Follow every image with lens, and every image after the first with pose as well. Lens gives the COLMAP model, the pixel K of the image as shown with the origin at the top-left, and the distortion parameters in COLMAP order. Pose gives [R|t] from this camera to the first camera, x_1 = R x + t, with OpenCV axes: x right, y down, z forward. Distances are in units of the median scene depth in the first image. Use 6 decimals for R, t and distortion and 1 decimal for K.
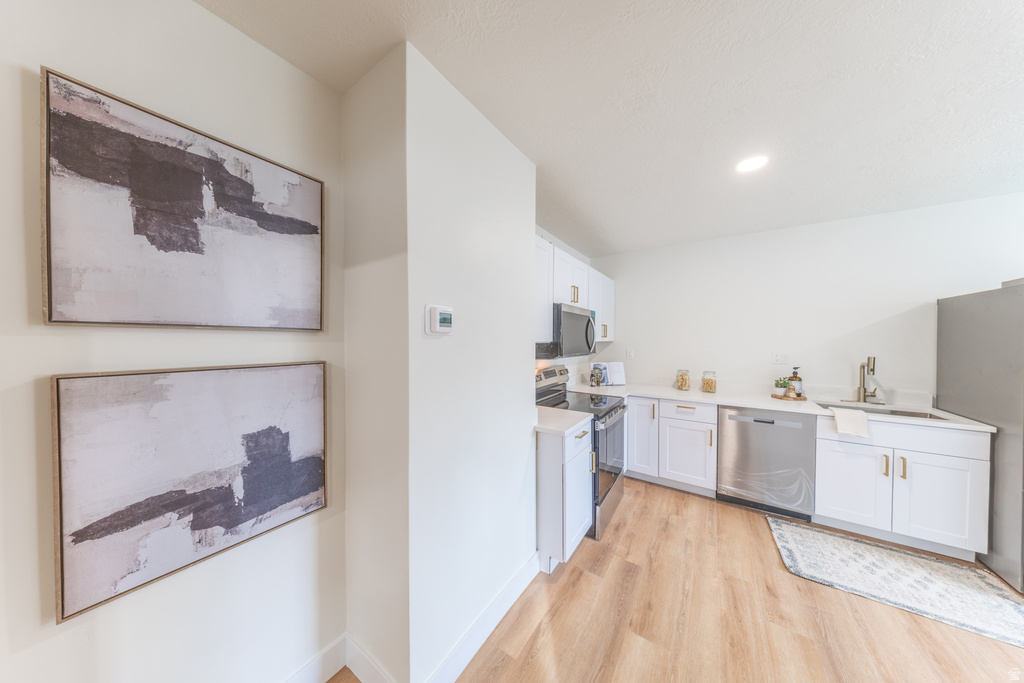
lens RADIAL K [[295.1, 0, 510.6], [0, 295.1, 340.2], [0, 0, 1]] dist [-0.000760, 0.000212]
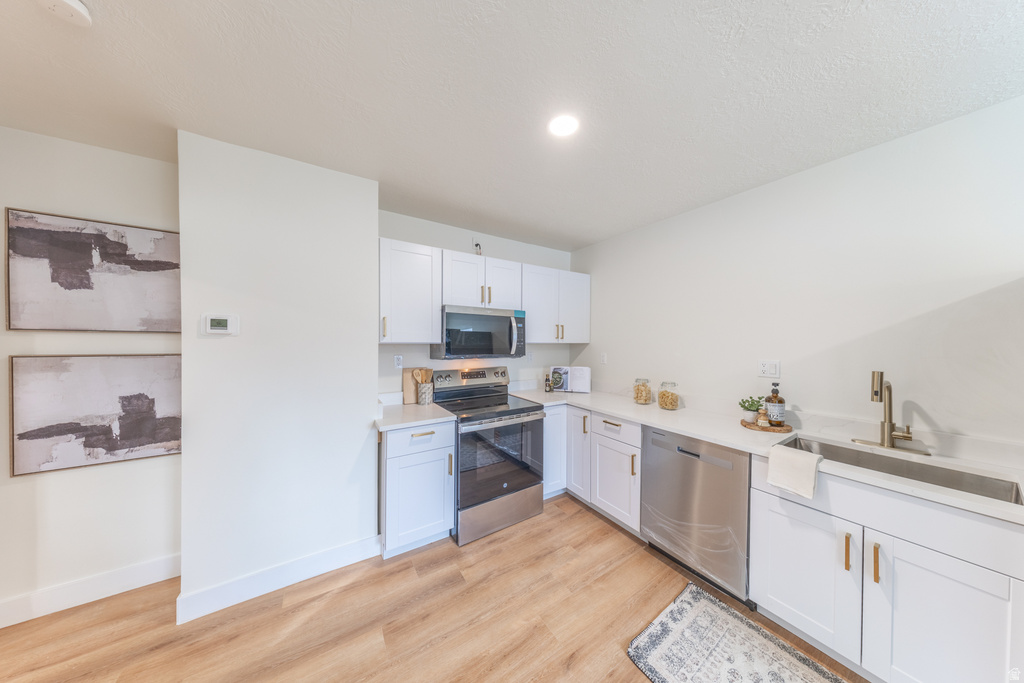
lens RADIAL K [[295.1, 0, 511.2], [0, 295.1, 339.1], [0, 0, 1]] dist [-0.000760, 0.000212]
pose [[0.919400, 0.003605, -0.393307, 1.573029], [-0.006844, 0.999953, -0.006833, -0.002161], [0.393263, 0.008974, 0.919382, 0.307246]]
